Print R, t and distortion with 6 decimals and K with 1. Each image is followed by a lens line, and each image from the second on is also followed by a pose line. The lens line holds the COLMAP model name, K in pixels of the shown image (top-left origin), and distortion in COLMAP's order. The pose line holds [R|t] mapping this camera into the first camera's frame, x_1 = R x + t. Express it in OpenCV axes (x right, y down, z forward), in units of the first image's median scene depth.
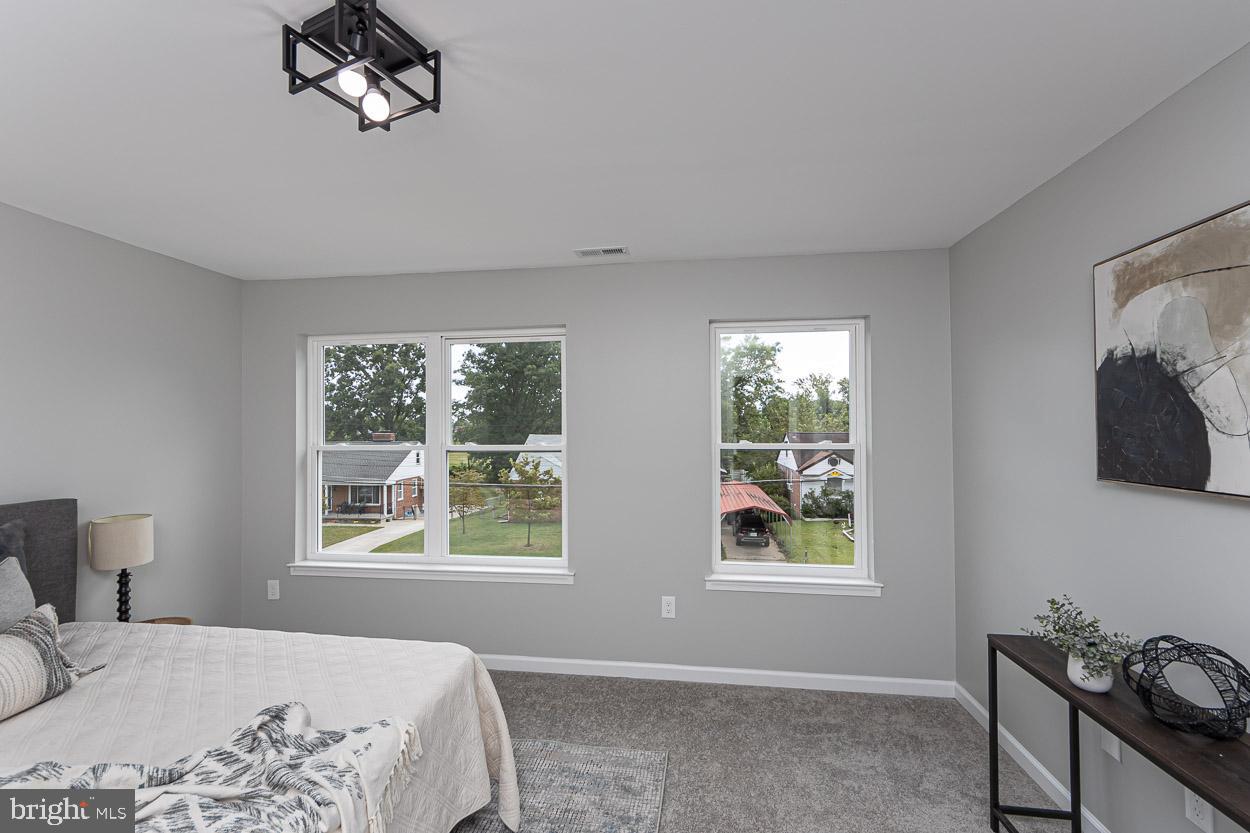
lens RADIAL K [[545.2, 0, 674.6], [0, 545.2, 414.0], [0, 0, 1]] dist [0.010689, -0.000189]
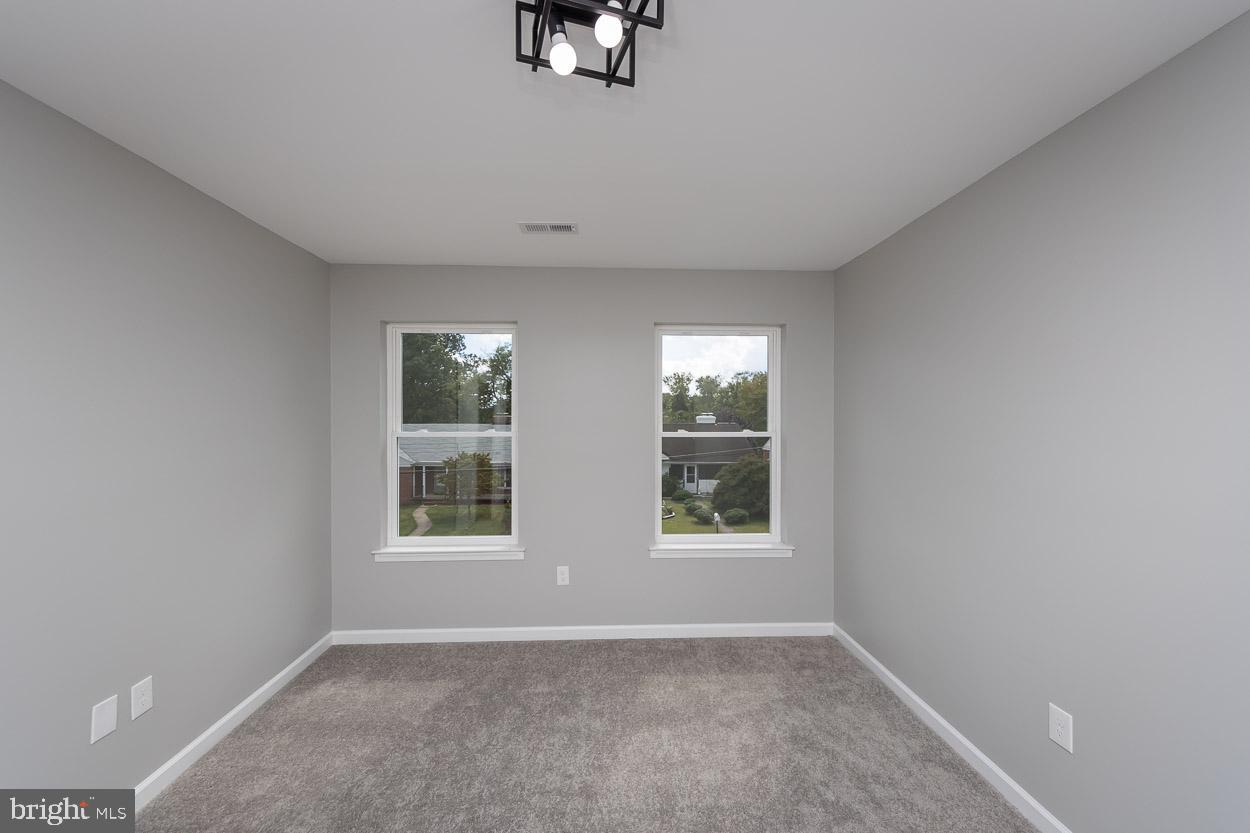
lens RADIAL K [[478.0, 0, 622.1], [0, 478.0, 420.3], [0, 0, 1]] dist [0.000612, 0.000669]
pose [[0.985324, 0.005277, 0.170616, -0.169397], [-0.010167, 0.999562, 0.027800, 0.002403], [-0.170394, -0.029127, 0.984945, 0.027564]]
